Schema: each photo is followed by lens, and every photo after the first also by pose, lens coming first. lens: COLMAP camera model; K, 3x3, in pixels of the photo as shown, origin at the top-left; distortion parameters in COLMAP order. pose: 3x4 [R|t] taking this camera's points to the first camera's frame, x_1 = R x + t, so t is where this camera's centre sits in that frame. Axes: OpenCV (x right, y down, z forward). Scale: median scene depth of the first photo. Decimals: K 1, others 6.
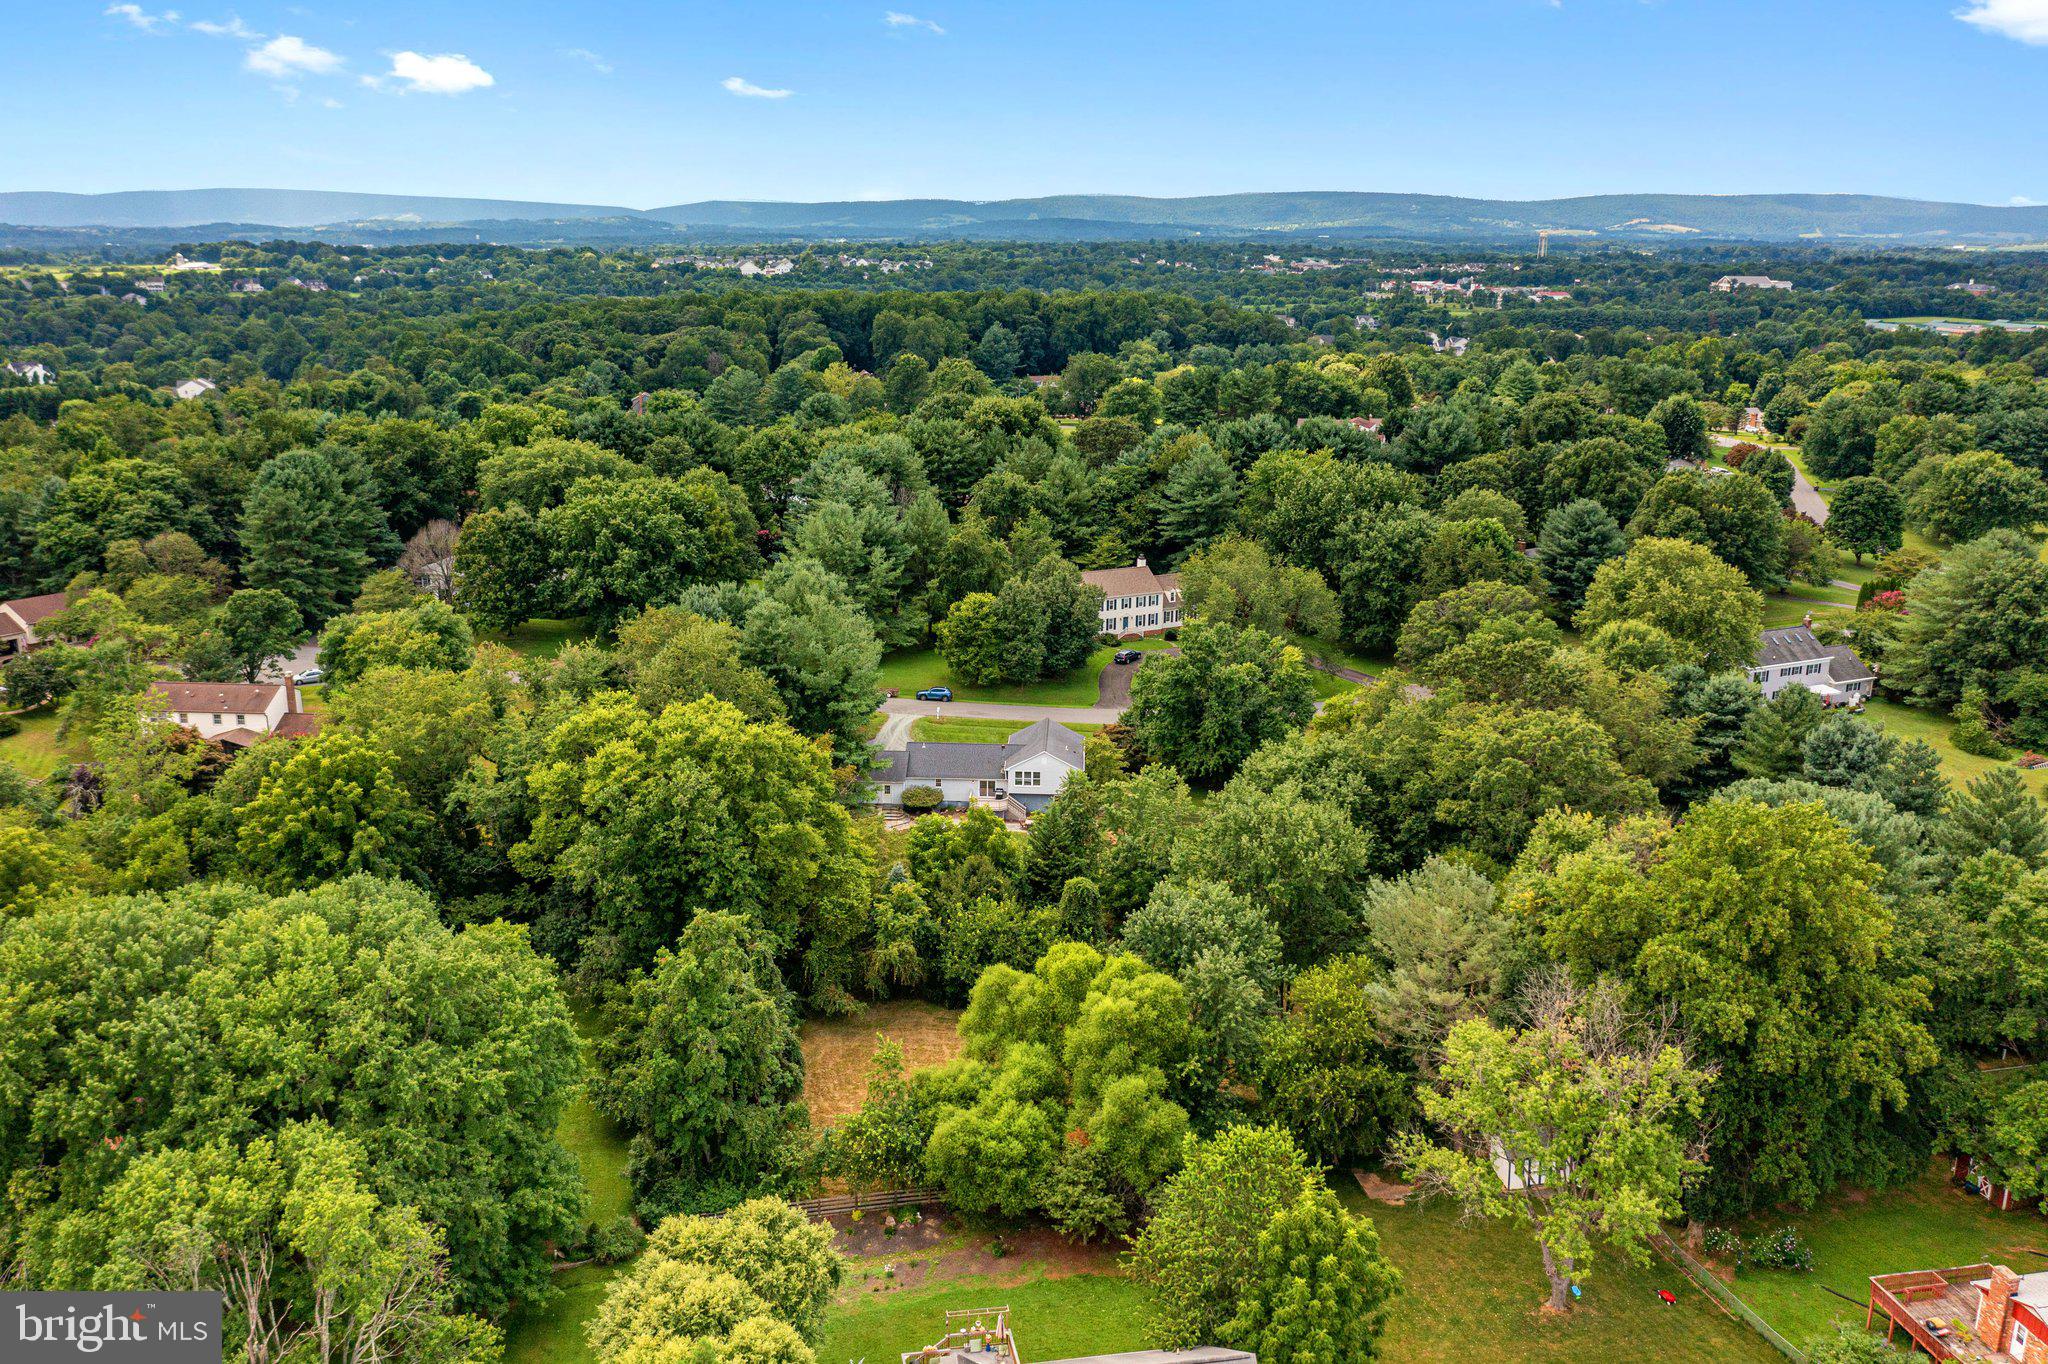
lens RADIAL K [[1600.6, 0, 1023.2], [0, 1600.6, 683.8], [0, 0, 1]] dist [-0.020910, 0.013457]
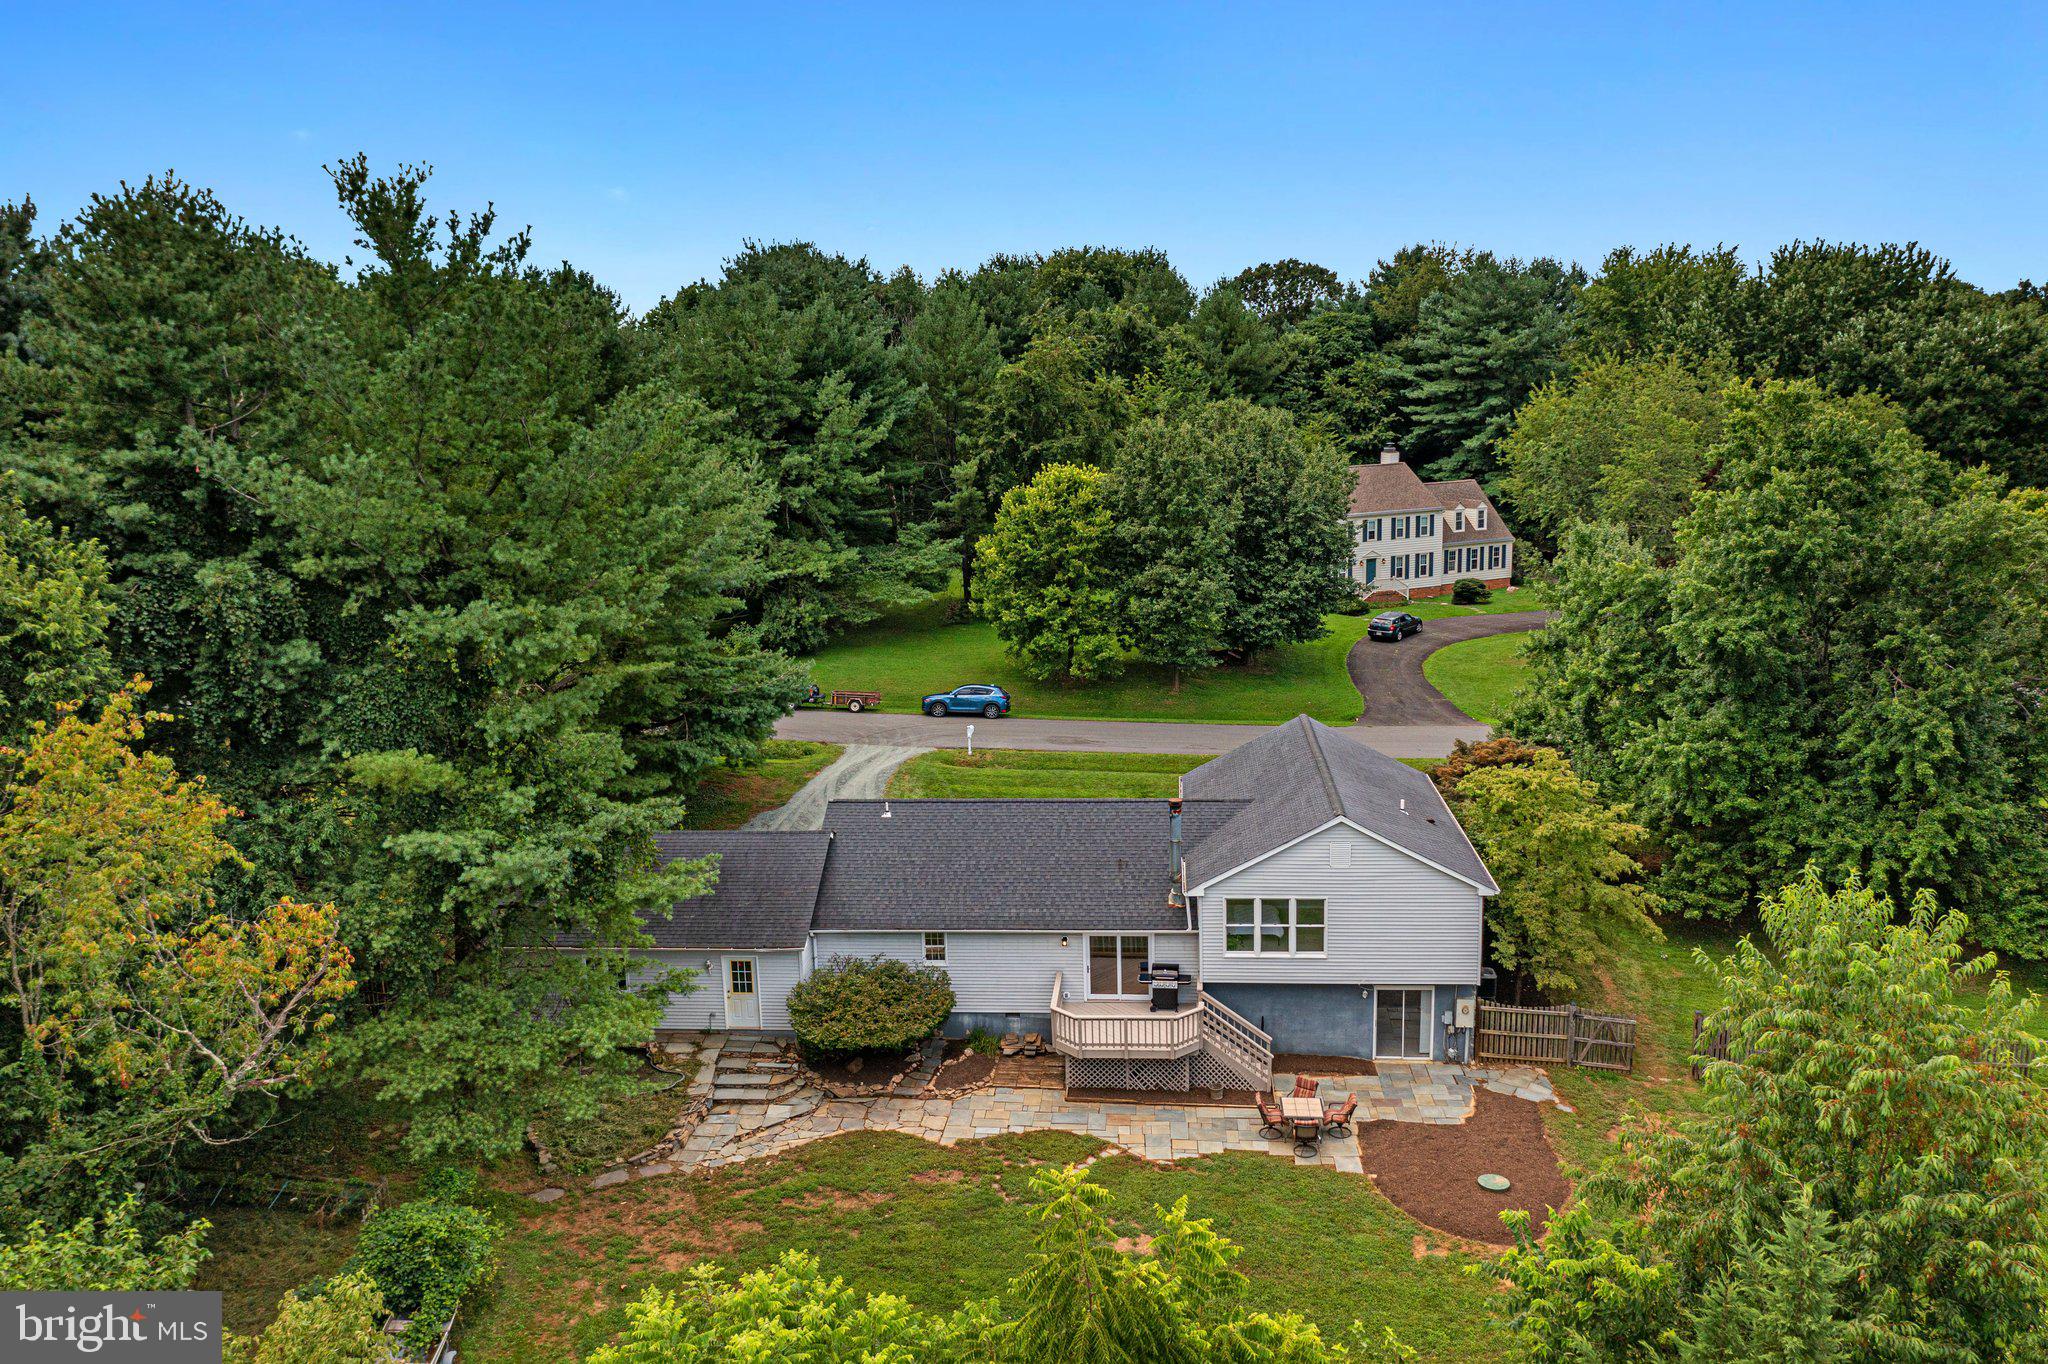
lens RADIAL K [[1600.6, 0, 1021.1], [0, 1600.6, 683.8], [0, 0, 1]] dist [-0.020910, 0.013457]
pose [[0.998002, -0.028412, -0.056433, -0.017783], [0.024698, 0.997551, -0.065444, 0.028664], [0.058154, 0.063919, 0.996259, 0.584470]]
